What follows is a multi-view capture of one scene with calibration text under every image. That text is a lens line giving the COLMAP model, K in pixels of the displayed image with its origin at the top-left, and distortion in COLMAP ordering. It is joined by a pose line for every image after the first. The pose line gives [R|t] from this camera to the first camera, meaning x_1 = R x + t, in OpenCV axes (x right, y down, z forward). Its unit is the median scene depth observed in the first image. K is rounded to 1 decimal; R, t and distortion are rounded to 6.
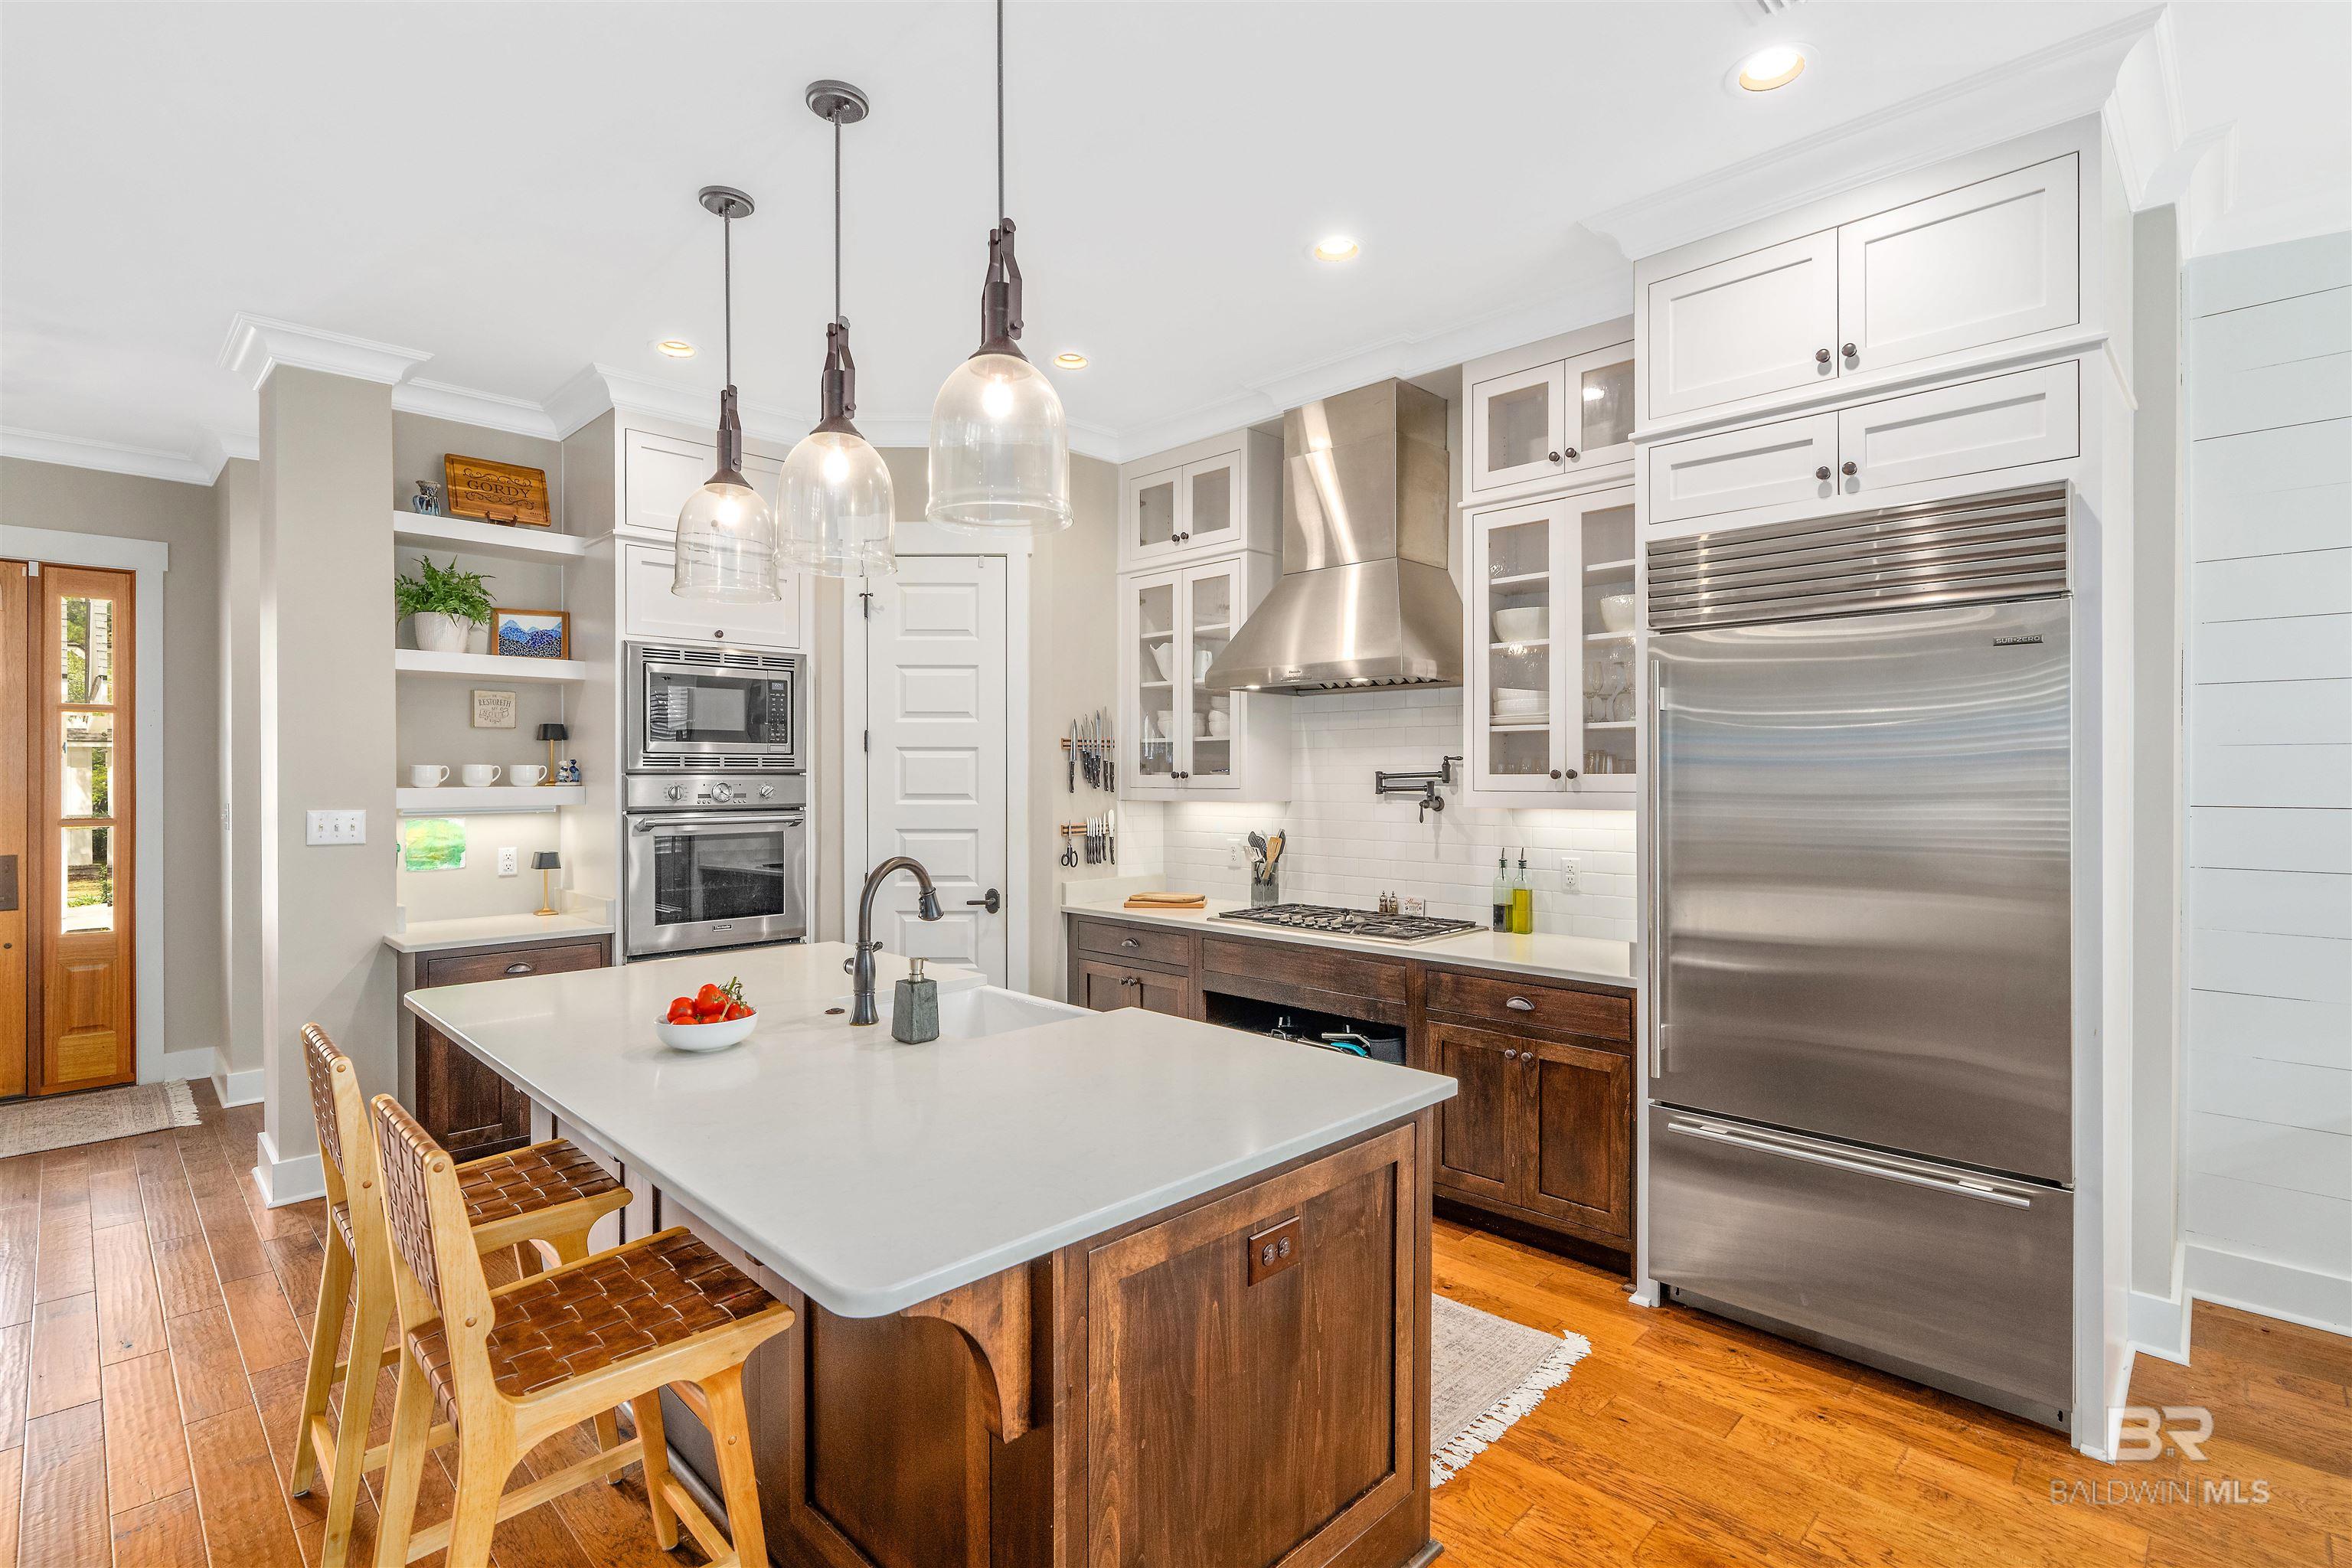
lens RADIAL K [[1093.7, 0, 1176.0], [0, 1093.7, 784.0], [0, 0, 1]] dist [-0.000563, -0.000498]
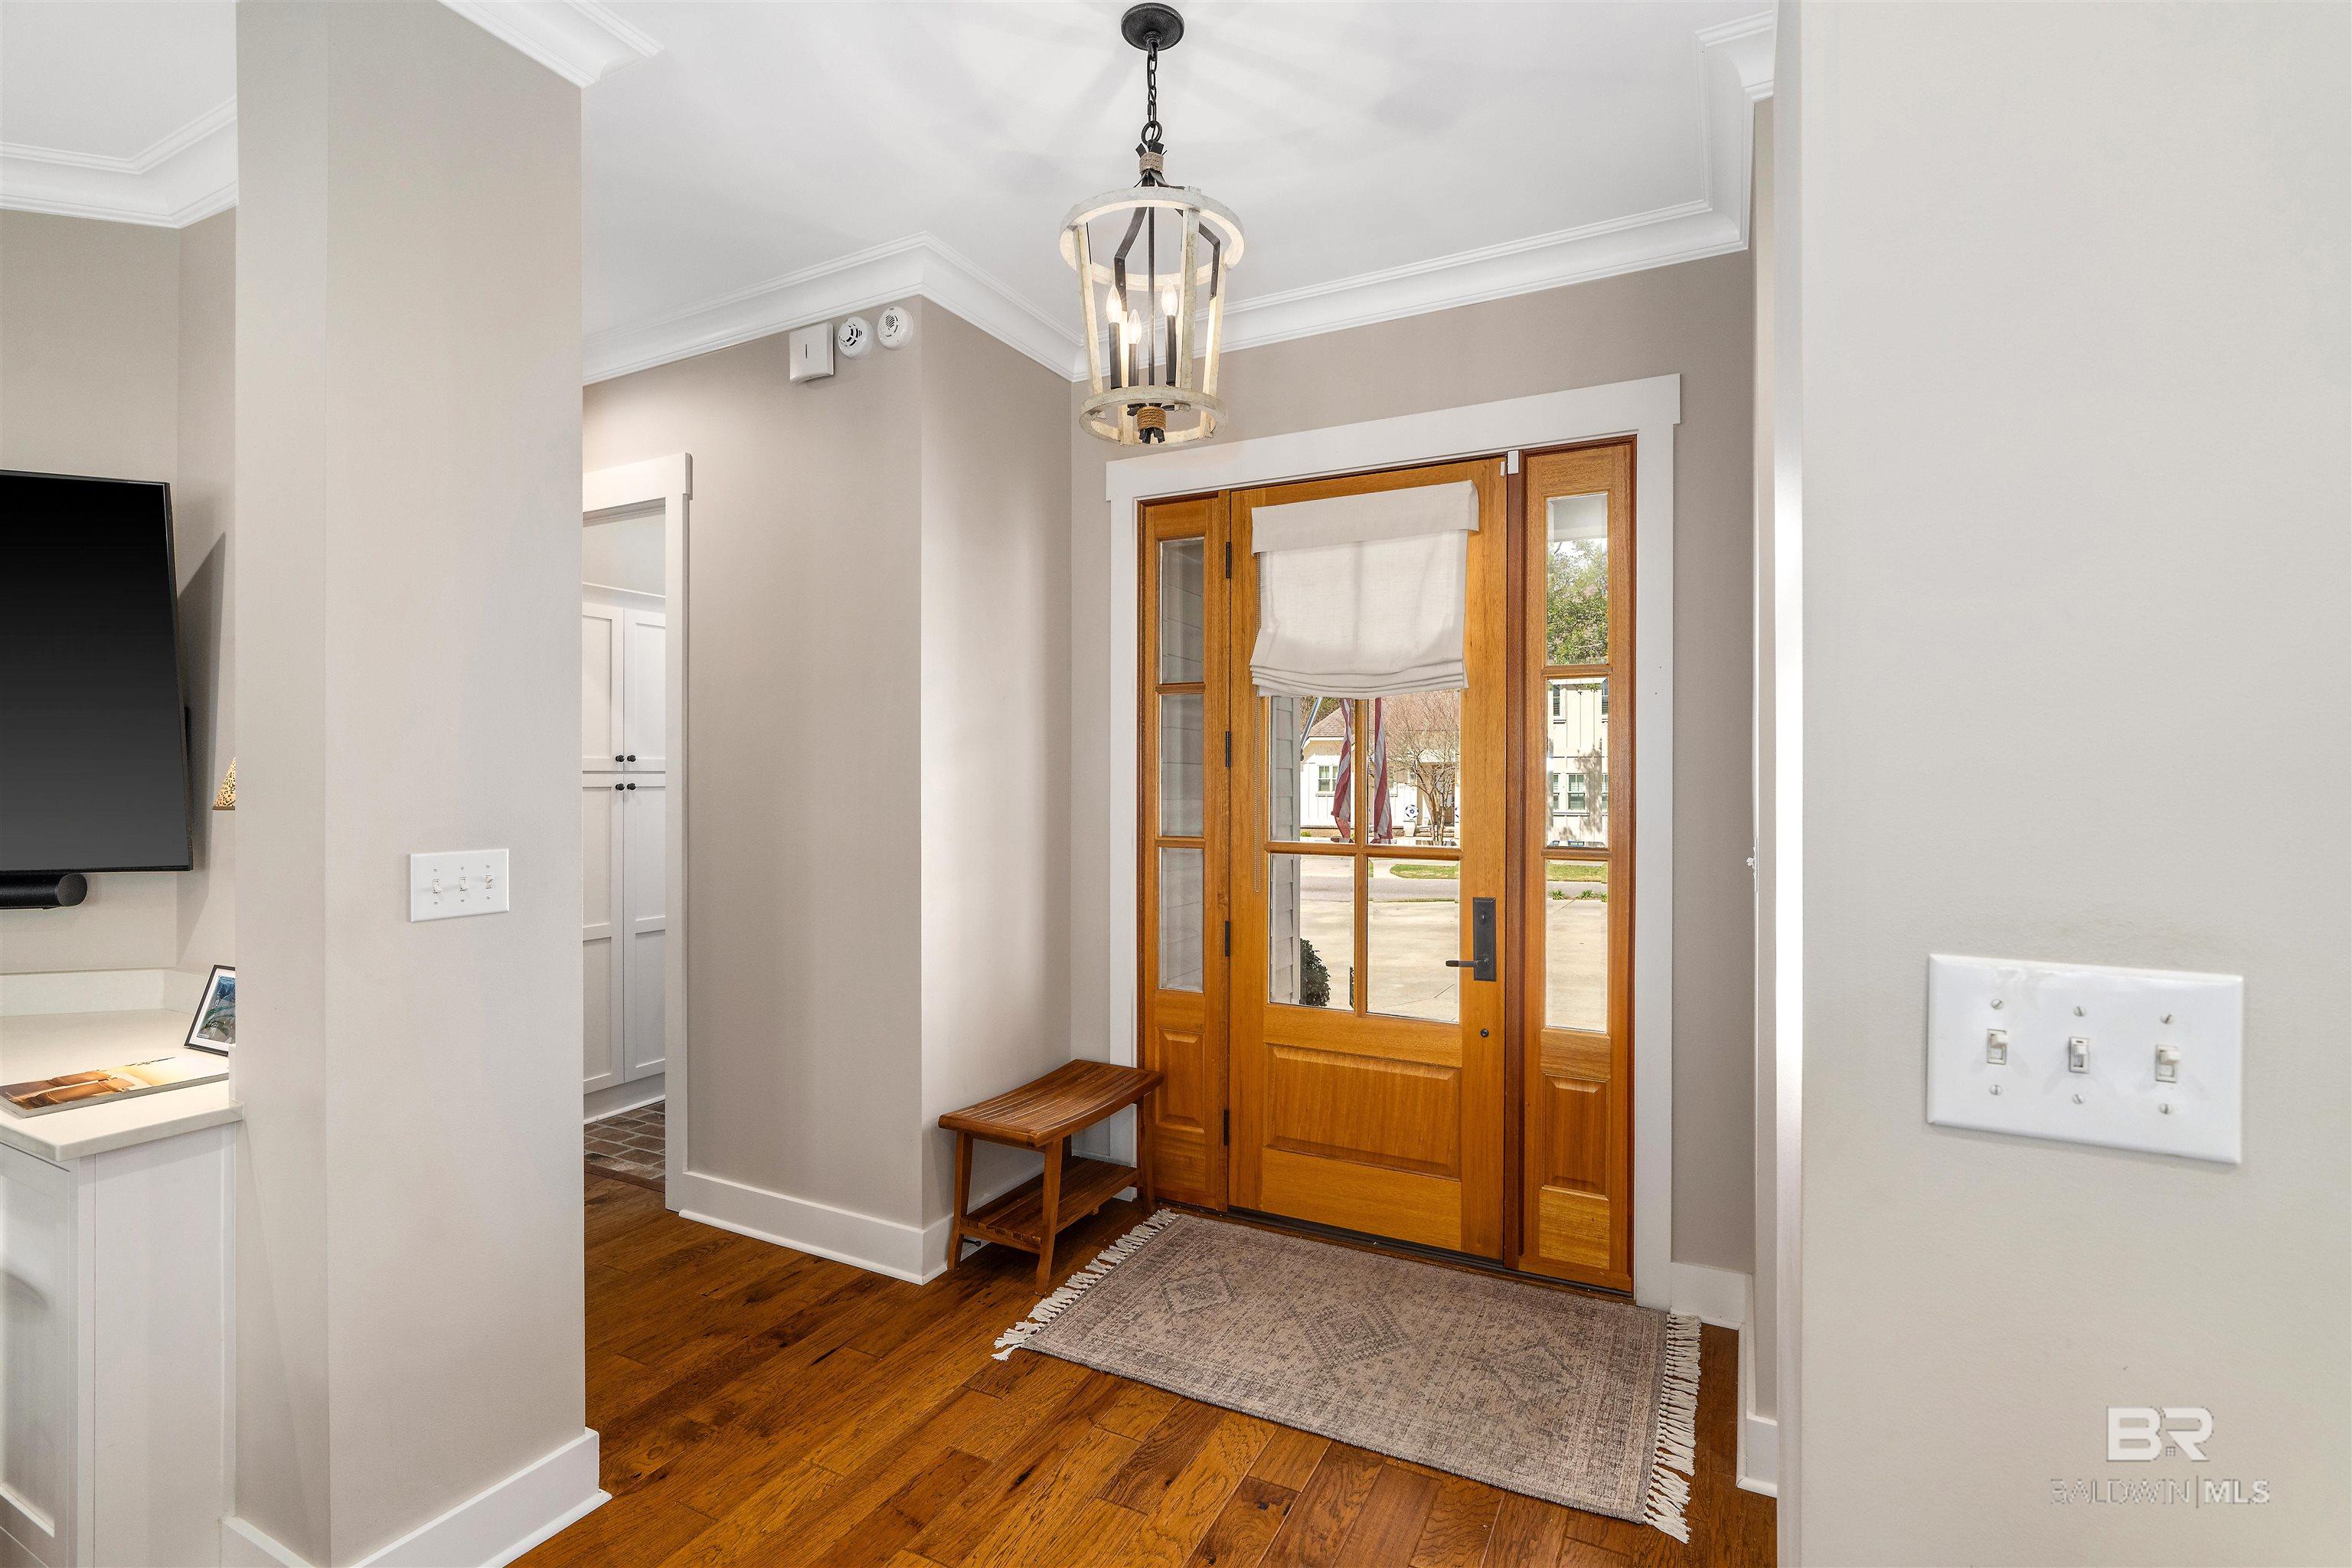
lens RADIAL K [[1040.1, 0, 1168.0], [0, 1040.1, 779.1], [0, 0, 1]] dist [-0.011786, 0.000083]
pose [[0.274790, -0.000348, -0.961504, -0.494201], [-0.004571, 0.999988, -0.001668, -0.005161], [0.961493, 0.004853, 0.274785, 0.617804]]
